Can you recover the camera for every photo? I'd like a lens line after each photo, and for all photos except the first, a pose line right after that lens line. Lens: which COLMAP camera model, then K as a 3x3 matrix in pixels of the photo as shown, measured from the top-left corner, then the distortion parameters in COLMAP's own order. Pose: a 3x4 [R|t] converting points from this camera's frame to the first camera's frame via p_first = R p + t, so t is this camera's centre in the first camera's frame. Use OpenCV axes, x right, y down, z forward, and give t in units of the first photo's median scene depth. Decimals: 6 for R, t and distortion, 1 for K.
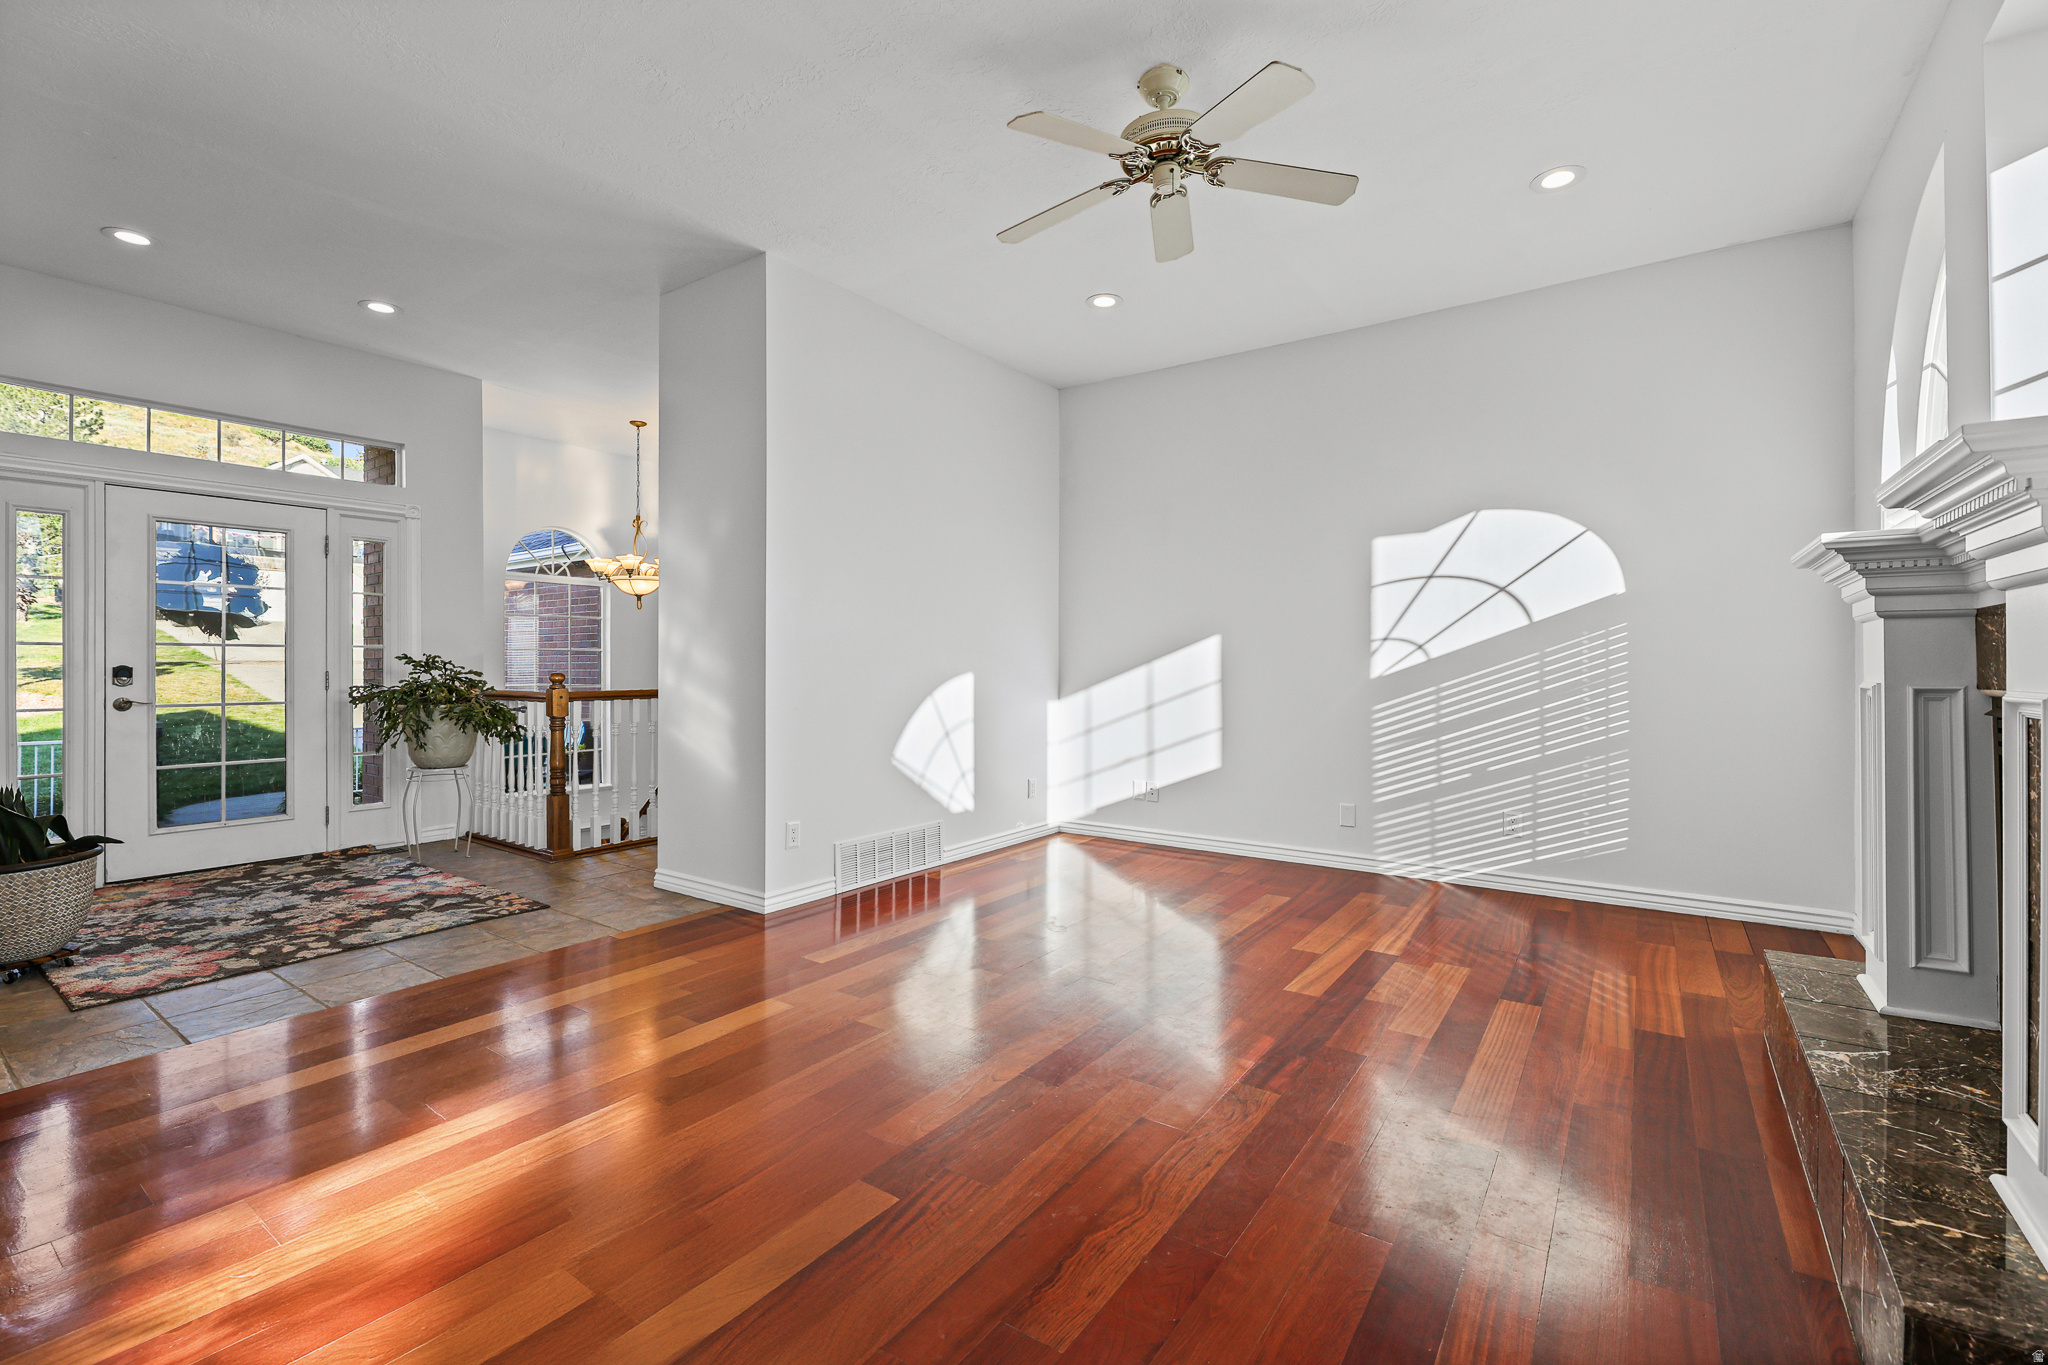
lens RADIAL K [[830.6, 0, 1032.3], [0, 830.6, 677.0], [0, 0, 1]] dist [-0.007237, 0.000473]
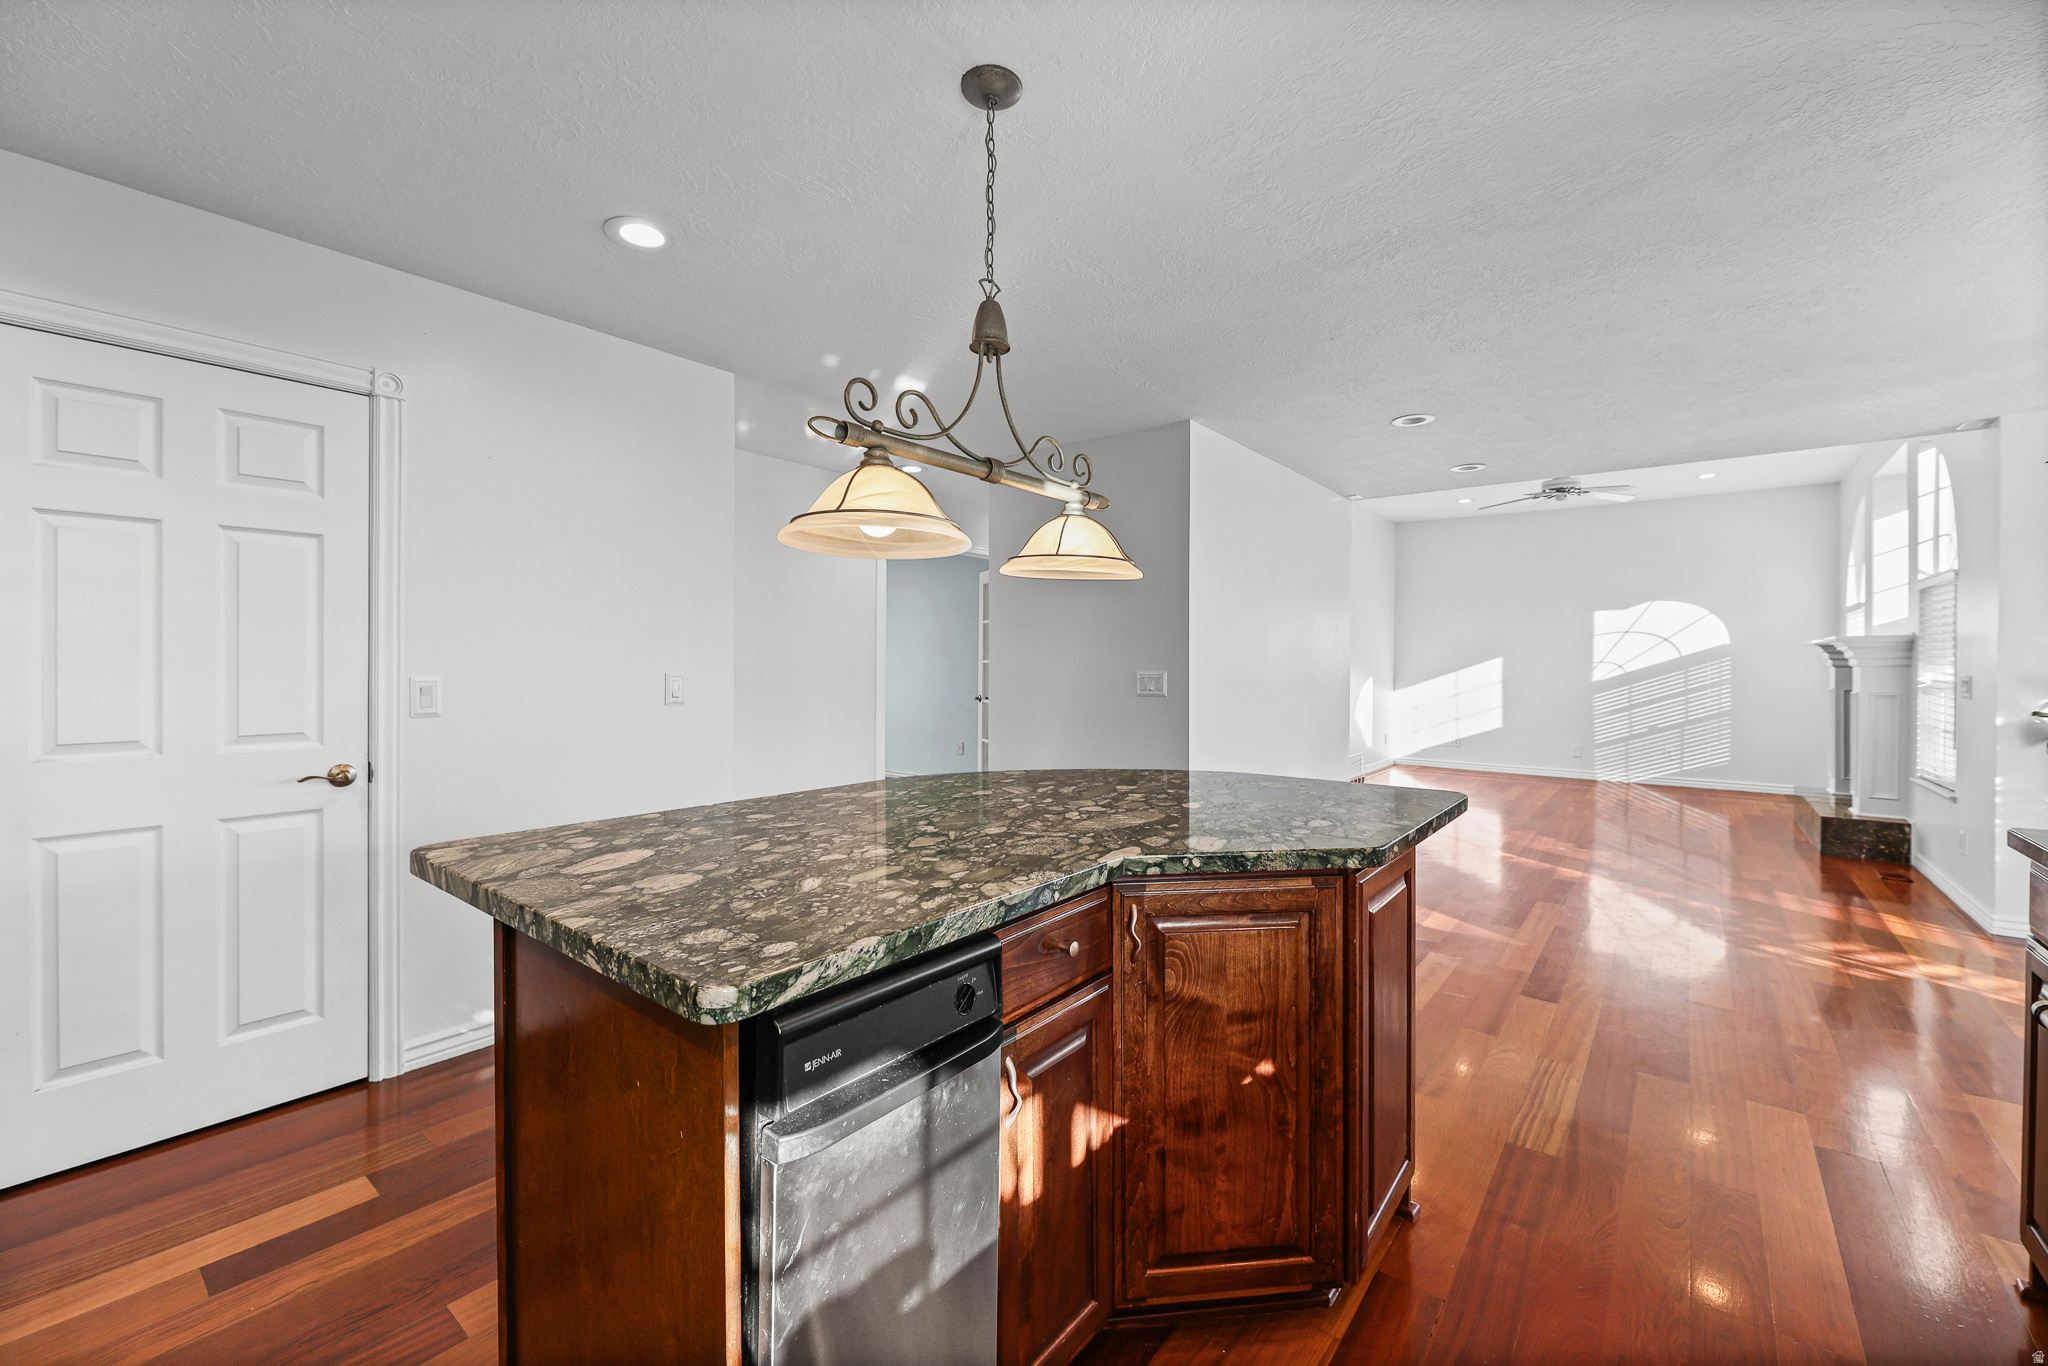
lens RADIAL K [[830.6, 0, 1019.3], [0, 830.6, 670.3], [0, 0, 1]] dist [-0.007237, 0.000473]
pose [[0.999444, 0.012084, -0.031066, -0.904807], [-0.012027, 0.999926, 0.002043, -0.013095], [0.031088, -0.001669, 0.999515, -1.026434]]
